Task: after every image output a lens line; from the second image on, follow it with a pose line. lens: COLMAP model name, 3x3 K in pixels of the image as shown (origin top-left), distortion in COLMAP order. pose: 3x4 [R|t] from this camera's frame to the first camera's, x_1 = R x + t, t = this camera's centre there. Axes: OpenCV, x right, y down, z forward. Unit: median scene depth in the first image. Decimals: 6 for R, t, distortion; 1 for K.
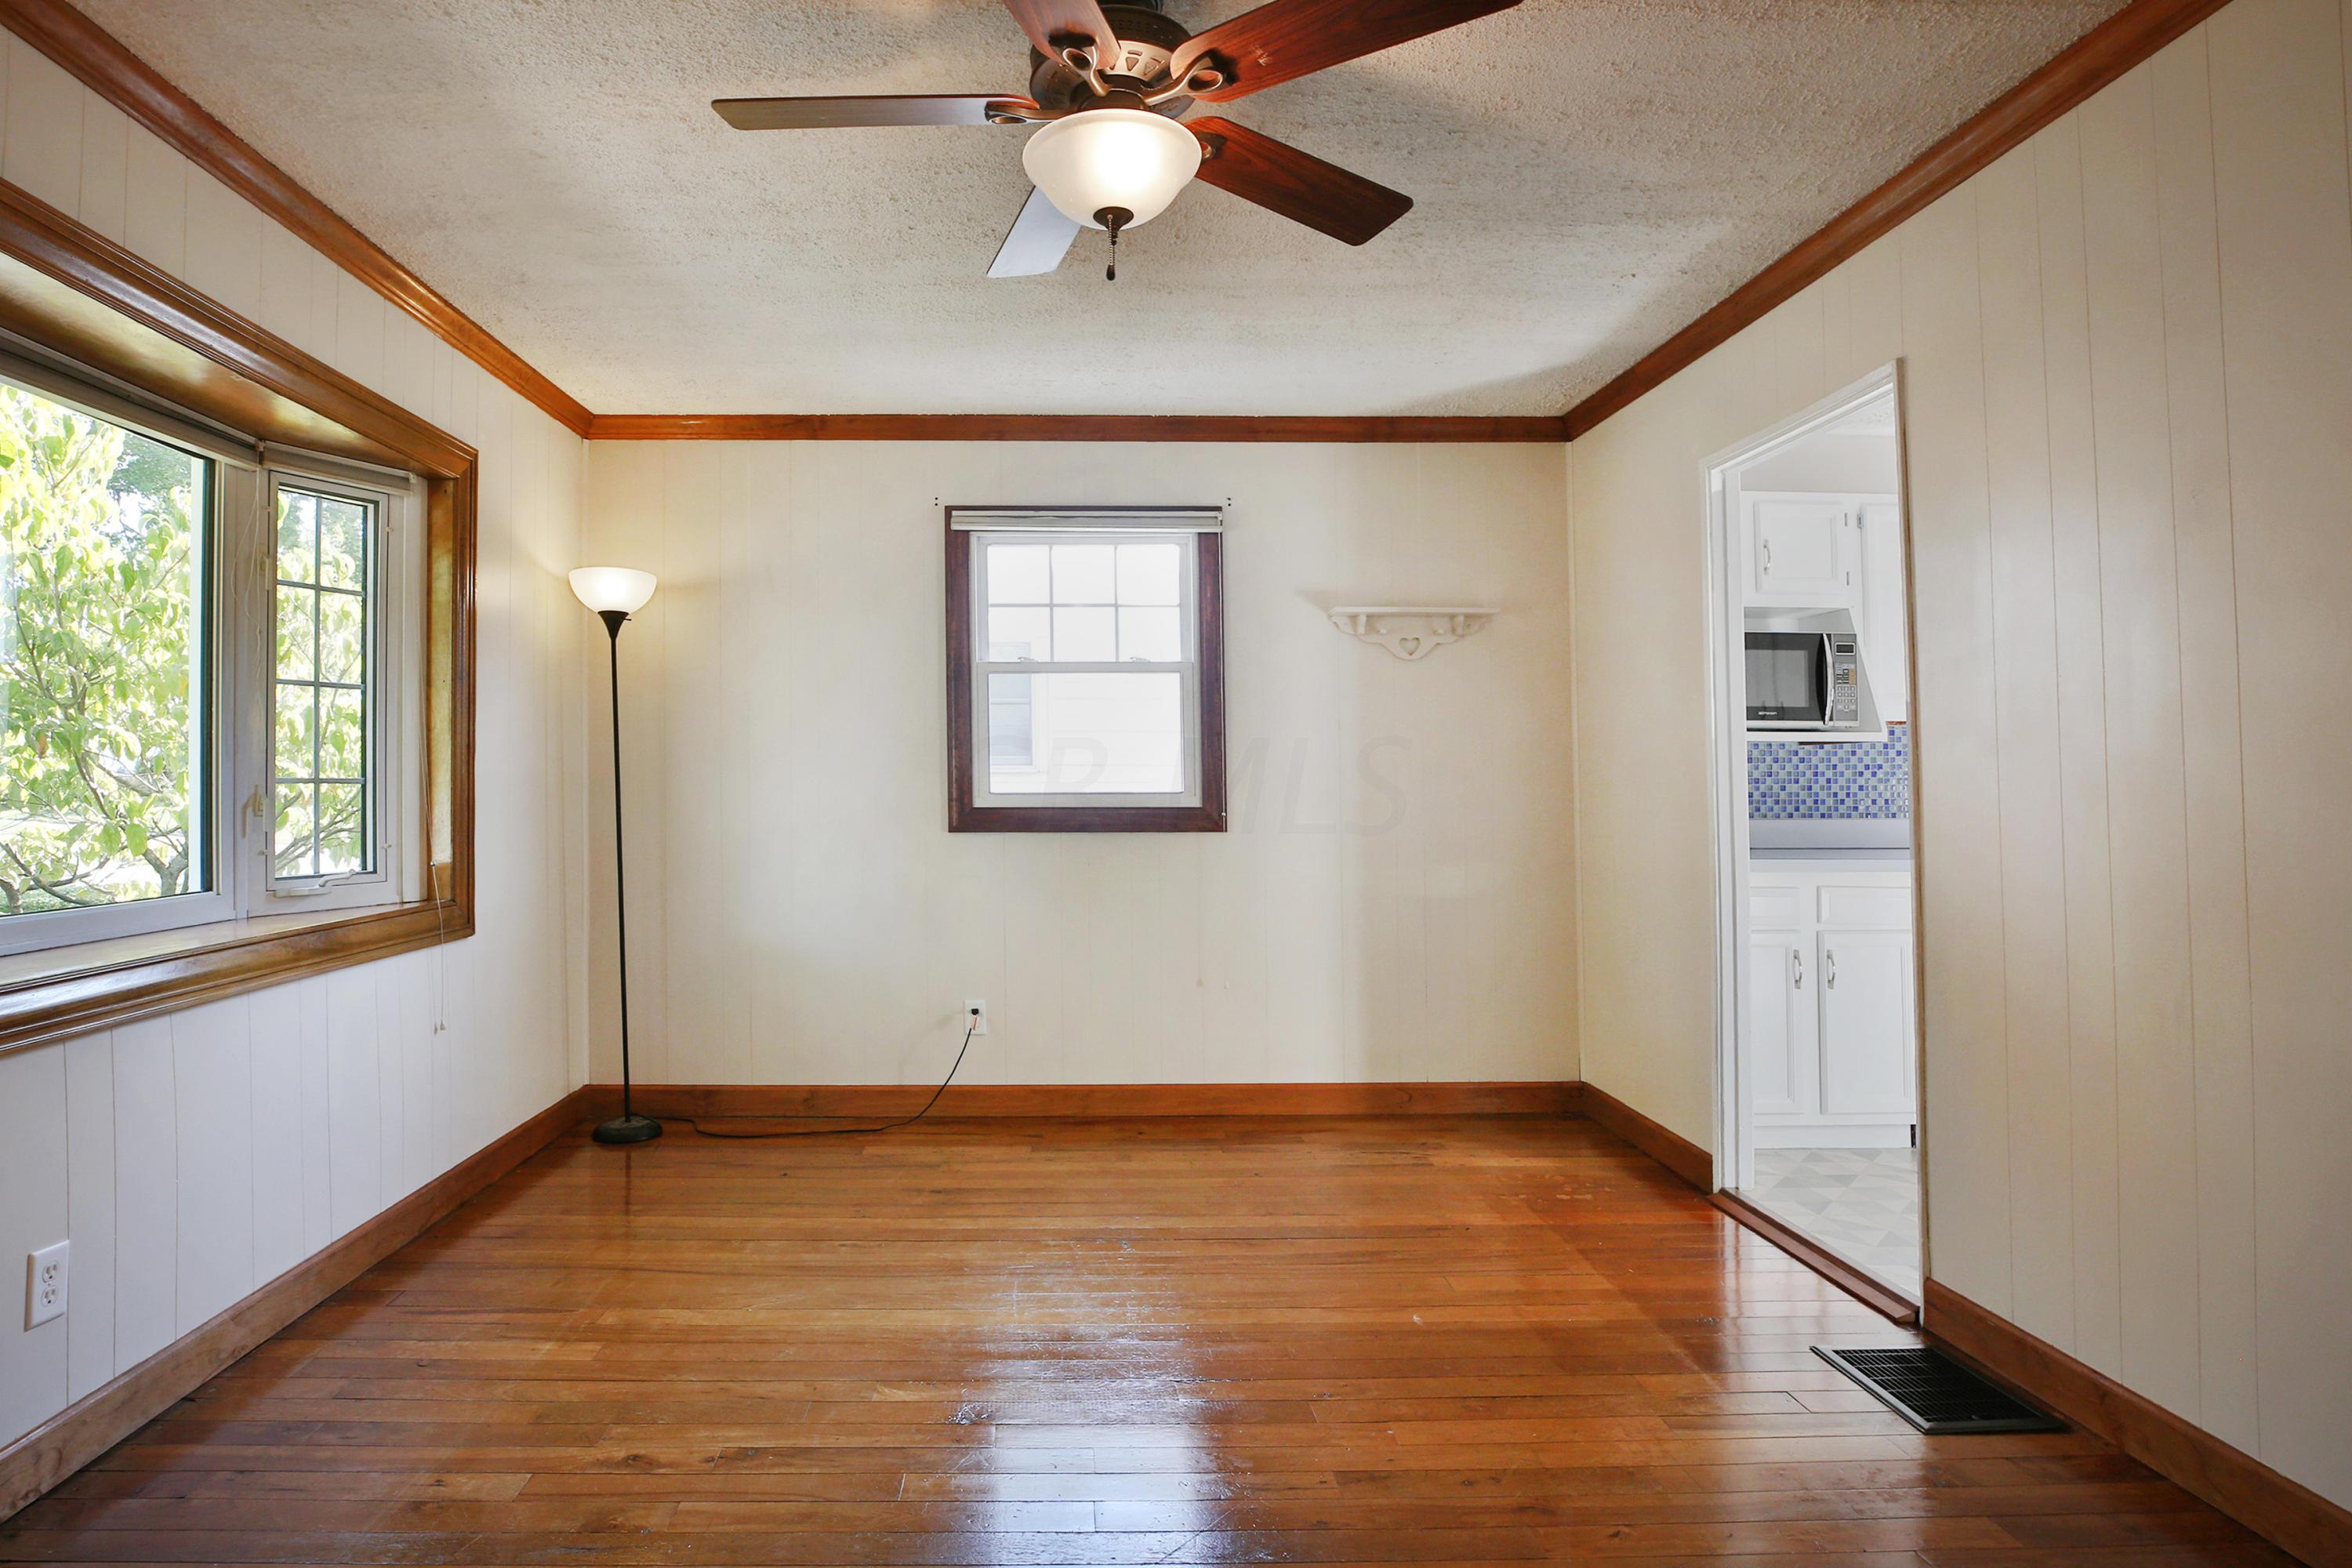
lens RADIAL K [[1243.6, 0, 1097.7], [0, 1243.6, 752.9], [0, 0, 1]] dist [-0.072325, 0.022237]
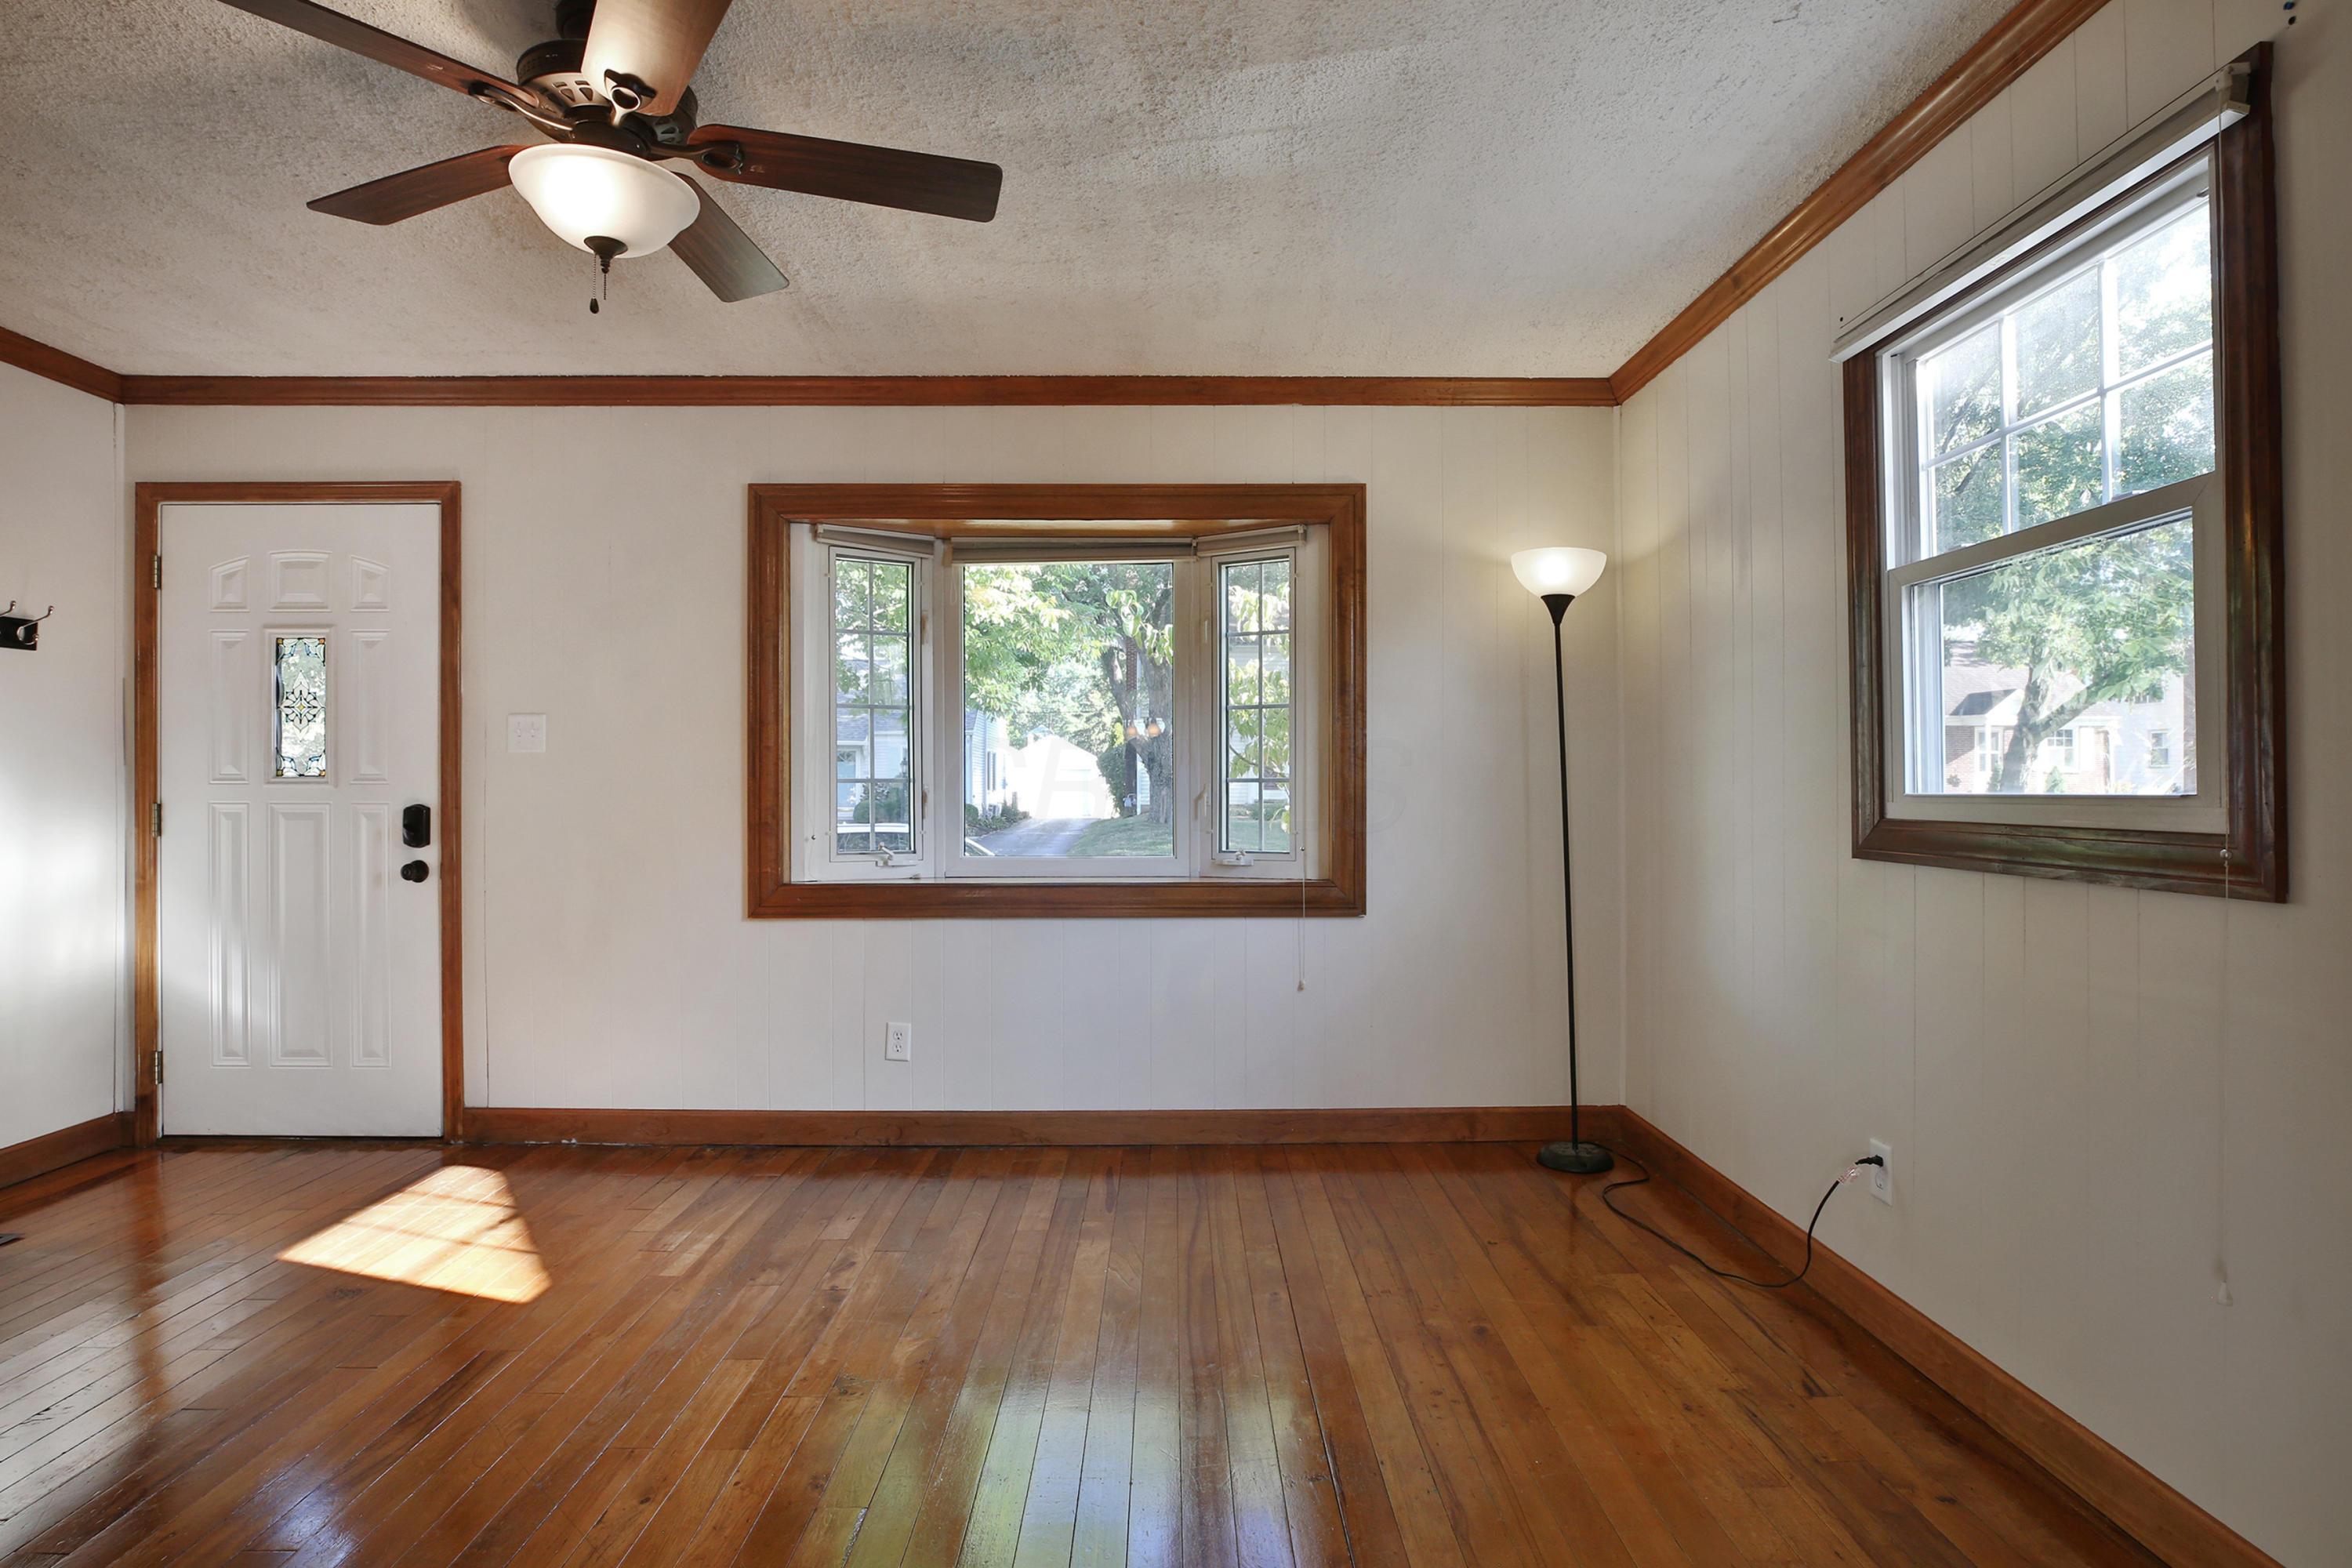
lens RADIAL K [[1189.3, 0, 1188.5], [0, 1189.3, 778.6], [0, 0, 1]] dist [-0.044994, 0.016568]
pose [[-0.002501, -0.003751, -0.999990, 0.490859], [0.028022, 0.999600, -0.003819, 0.018331], [0.999604, -0.028031, -0.002395, 0.703177]]
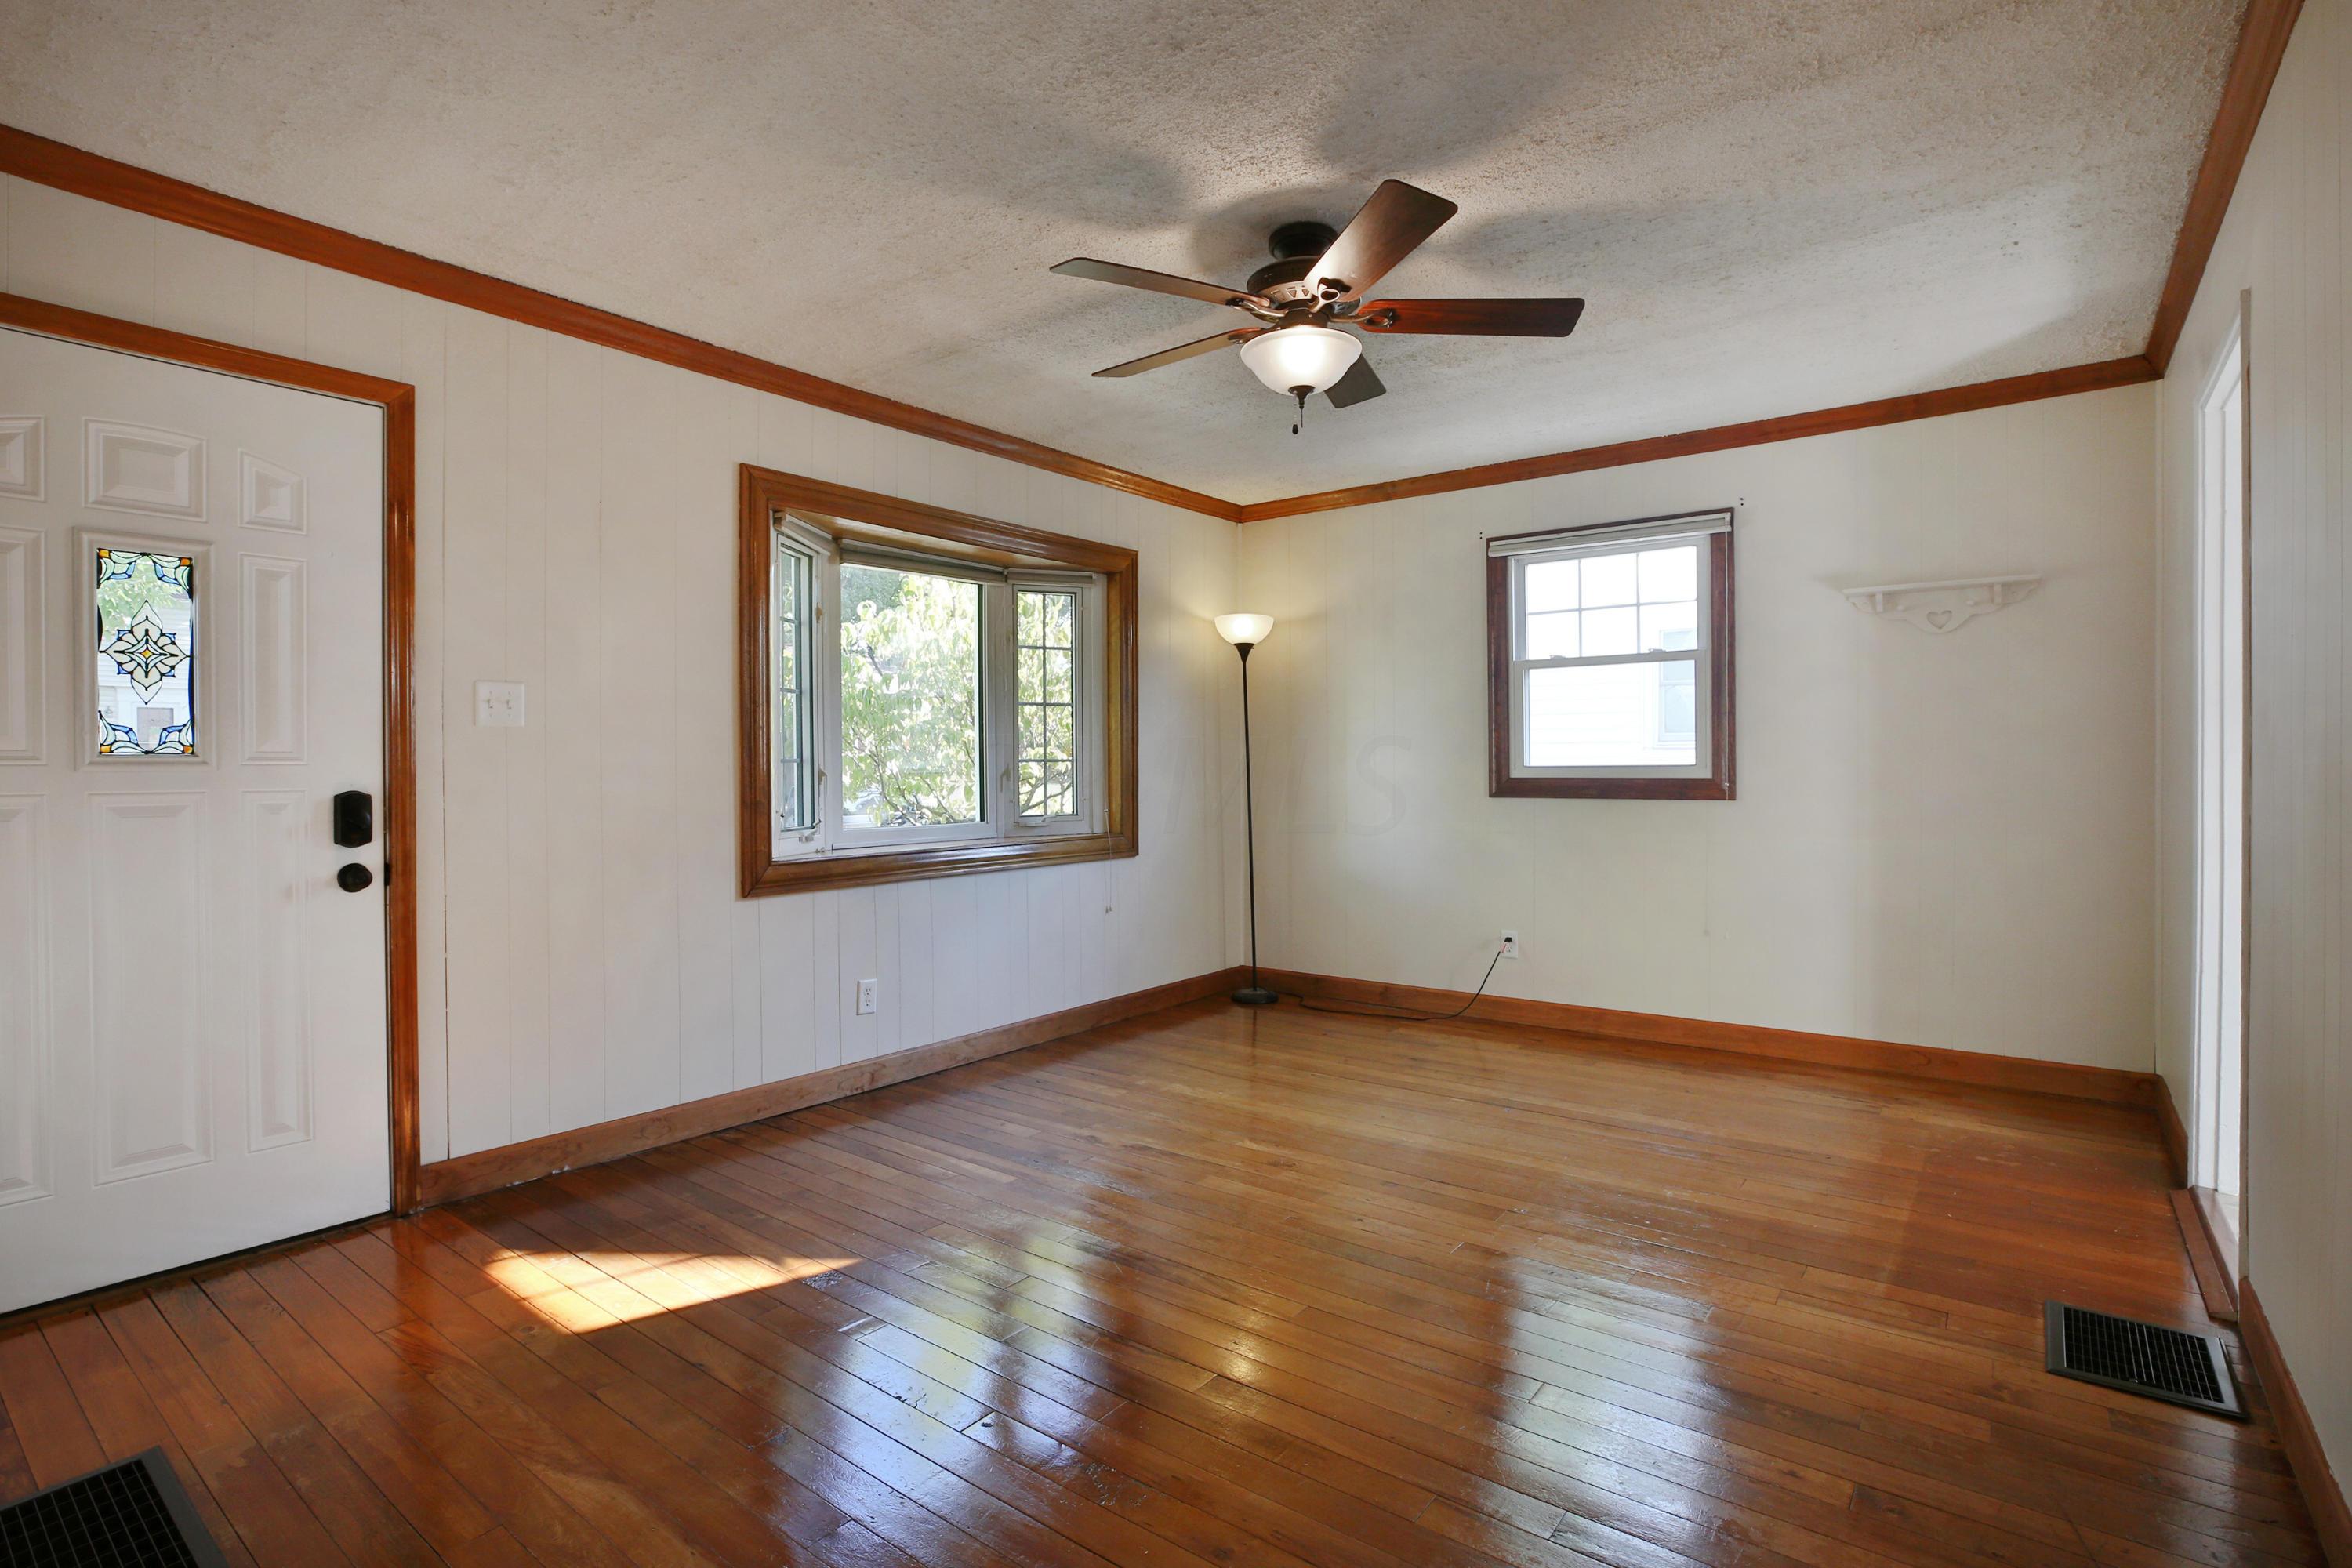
lens RADIAL K [[1120.6, 0, 1172.6], [0, 1120.6, 770.7], [0, 0, 1]] dist [-0.091699, 0.035268]
pose [[0.781766, -0.001983, -0.623569, 0.369053], [0.022747, 0.999420, 0.025340, 0.000761], [0.623157, -0.033994, 0.781357, -0.097906]]
